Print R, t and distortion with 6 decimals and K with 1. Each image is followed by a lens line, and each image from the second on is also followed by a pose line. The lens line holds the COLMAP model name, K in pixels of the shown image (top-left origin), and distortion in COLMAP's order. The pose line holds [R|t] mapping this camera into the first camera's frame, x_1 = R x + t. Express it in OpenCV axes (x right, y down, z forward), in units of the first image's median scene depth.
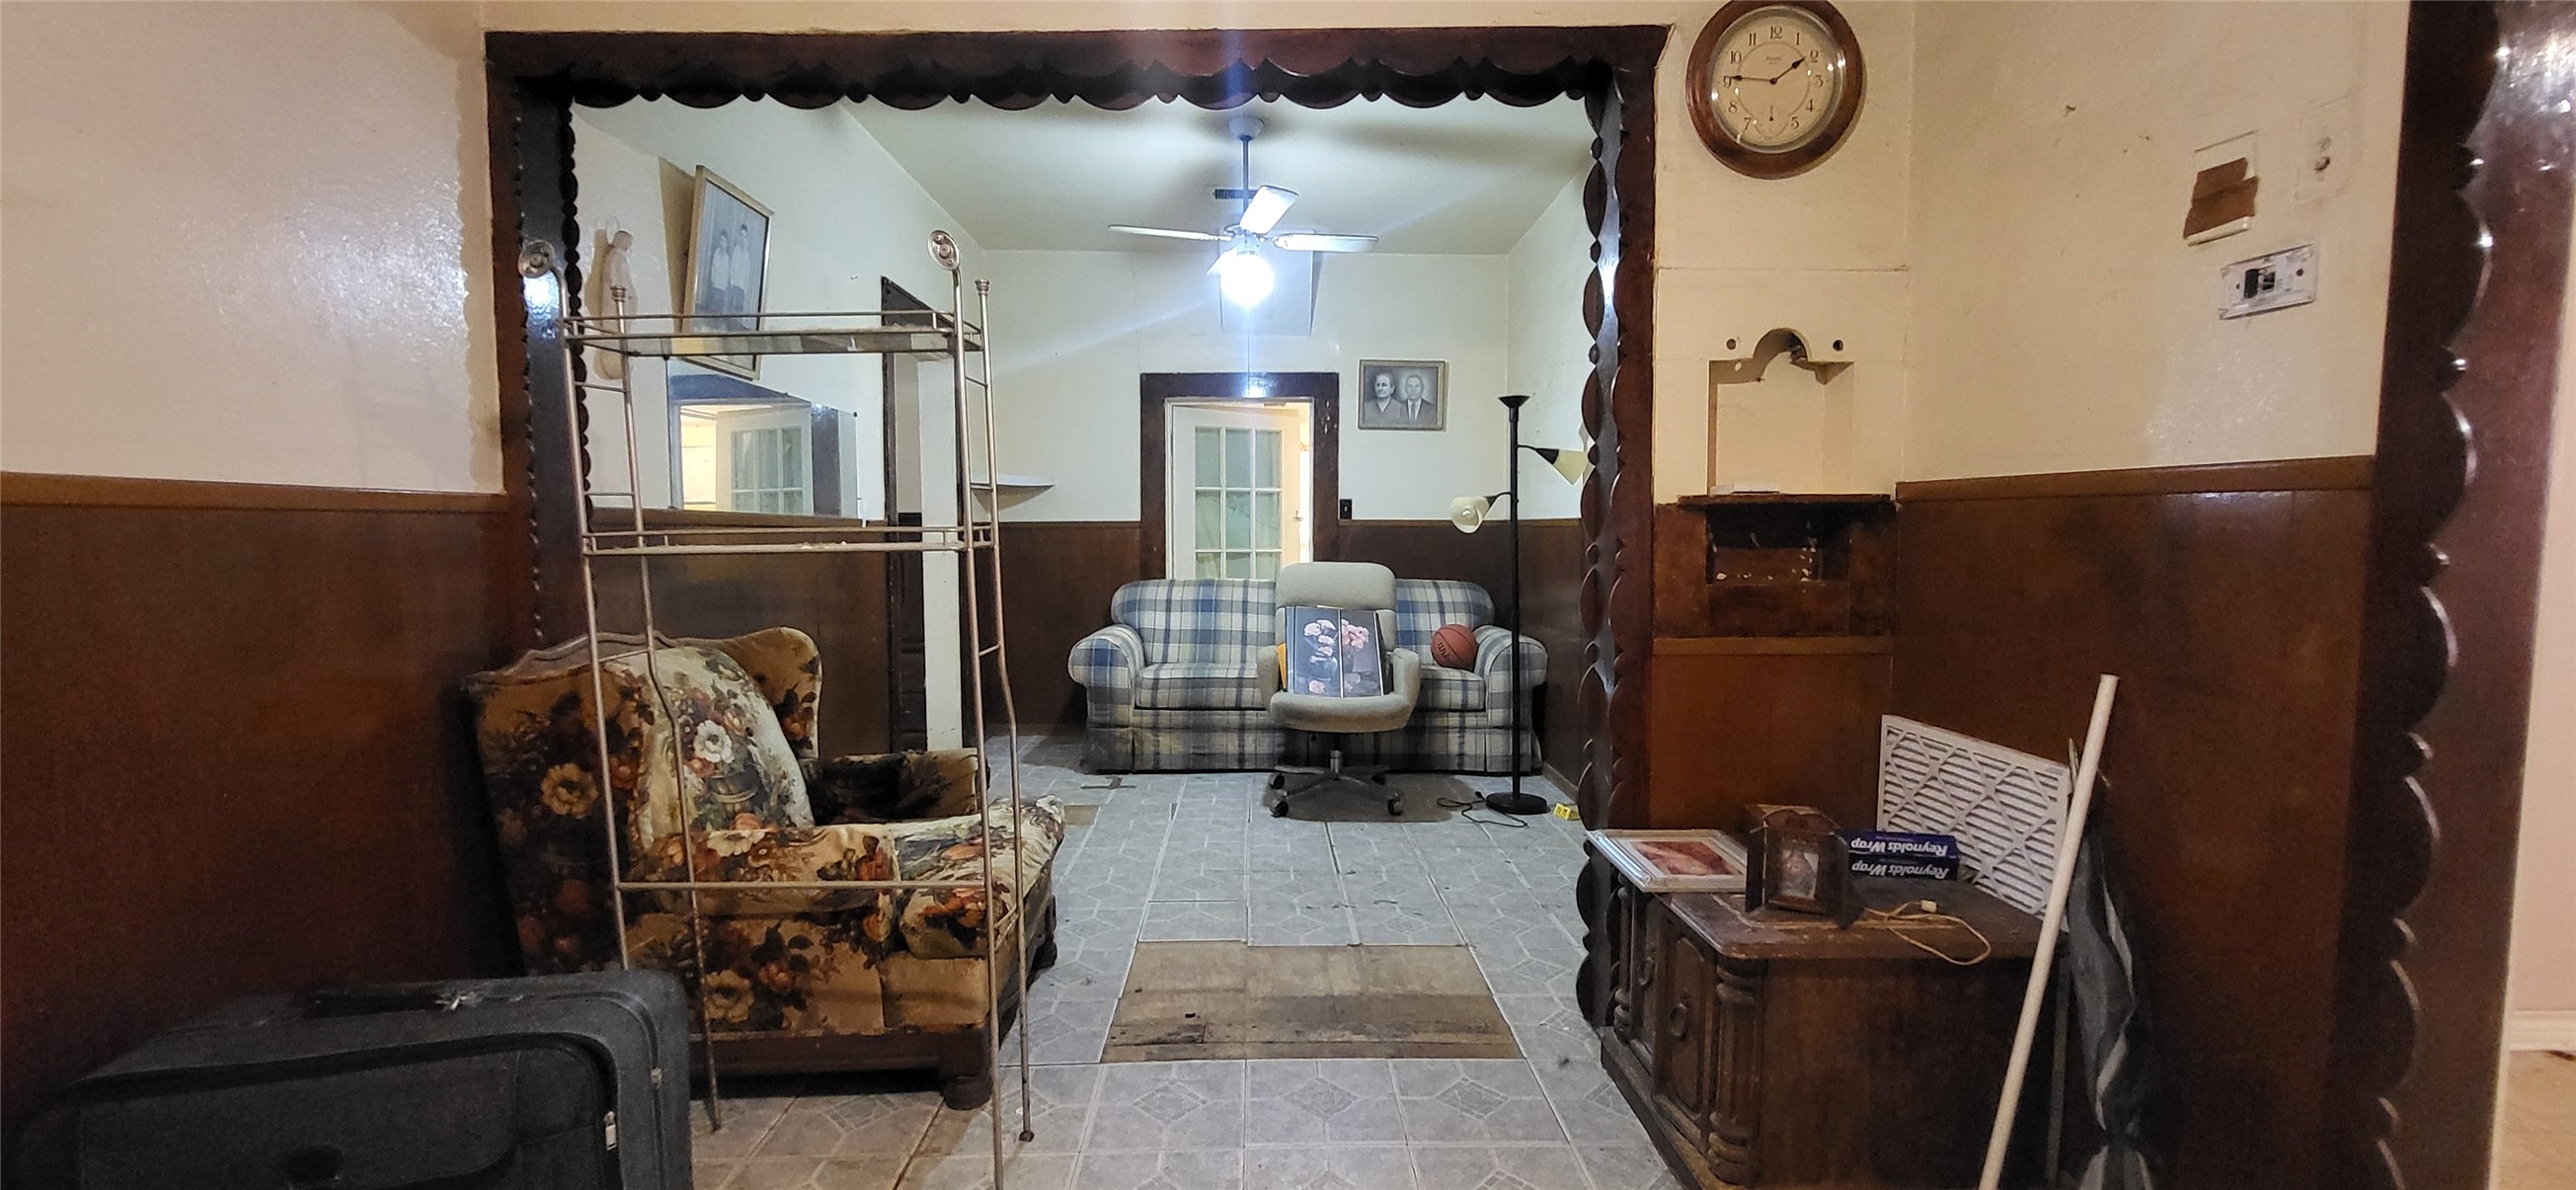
lens RADIAL K [[1021.9, 0, 1286.5], [0, 1021.9, 595.1], [0, 0, 1]] dist [-0.000198, -0.000134]
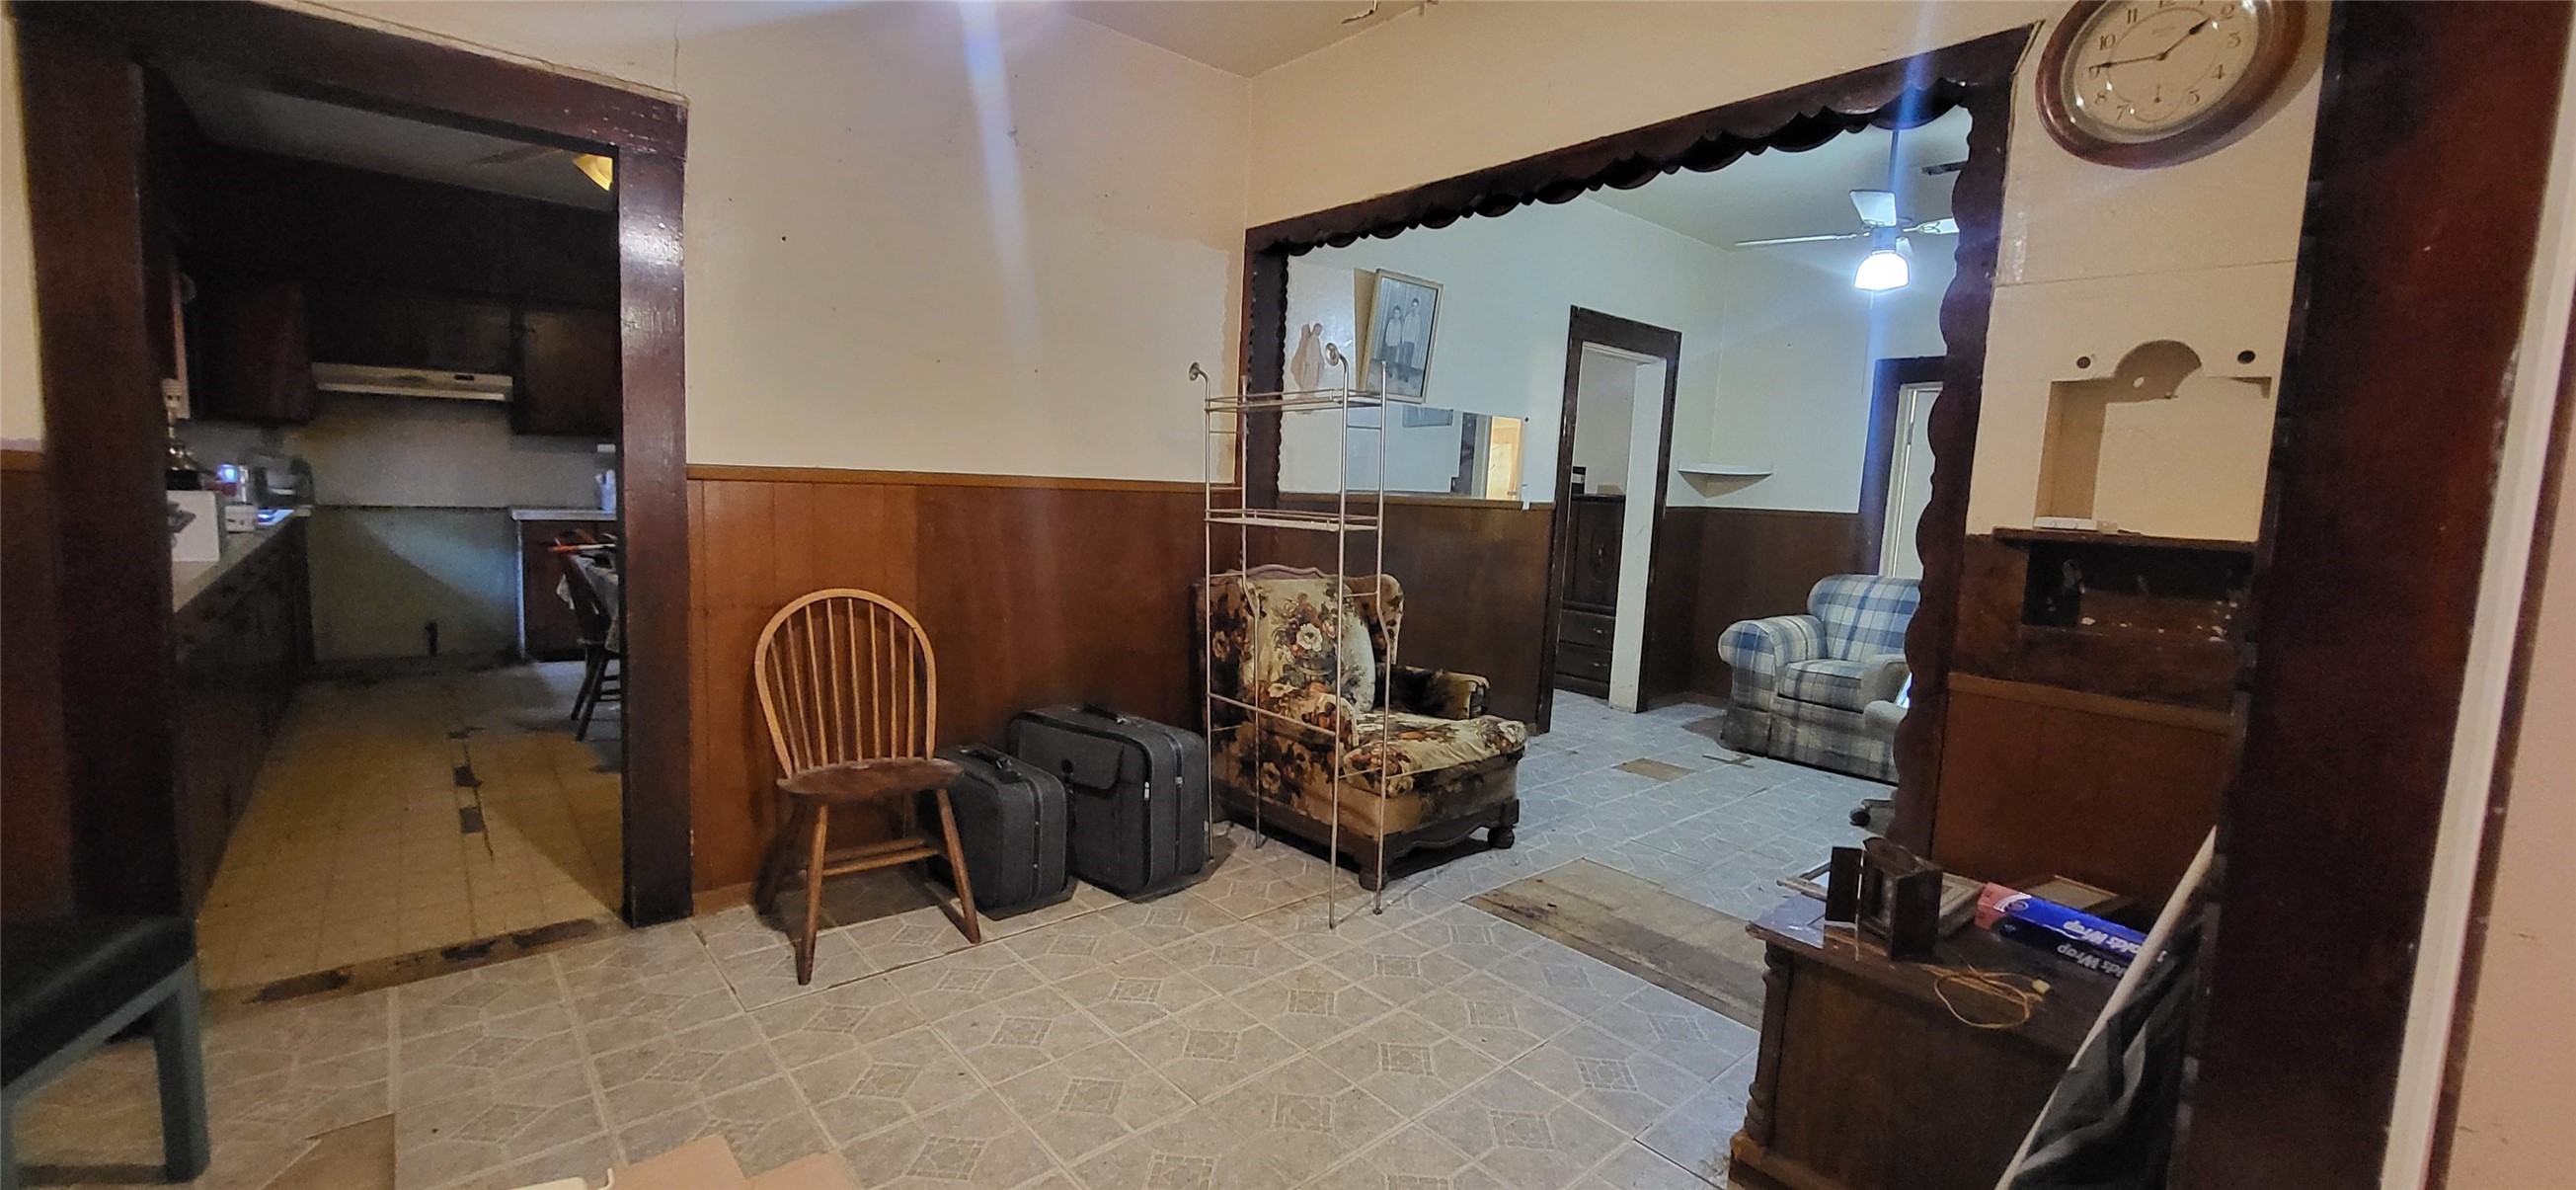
lens RADIAL K [[1021.9, 0, 1278.8], [0, 1021.9, 594.4], [0, 0, 1]] dist [-0.000198, -0.000134]
pose [[0.639158, 0.116617, -0.760182, 0.656314], [-0.093416, 0.992890, 0.073772, -0.041967], [0.763381, 0.023861, 0.645508, -0.106805]]
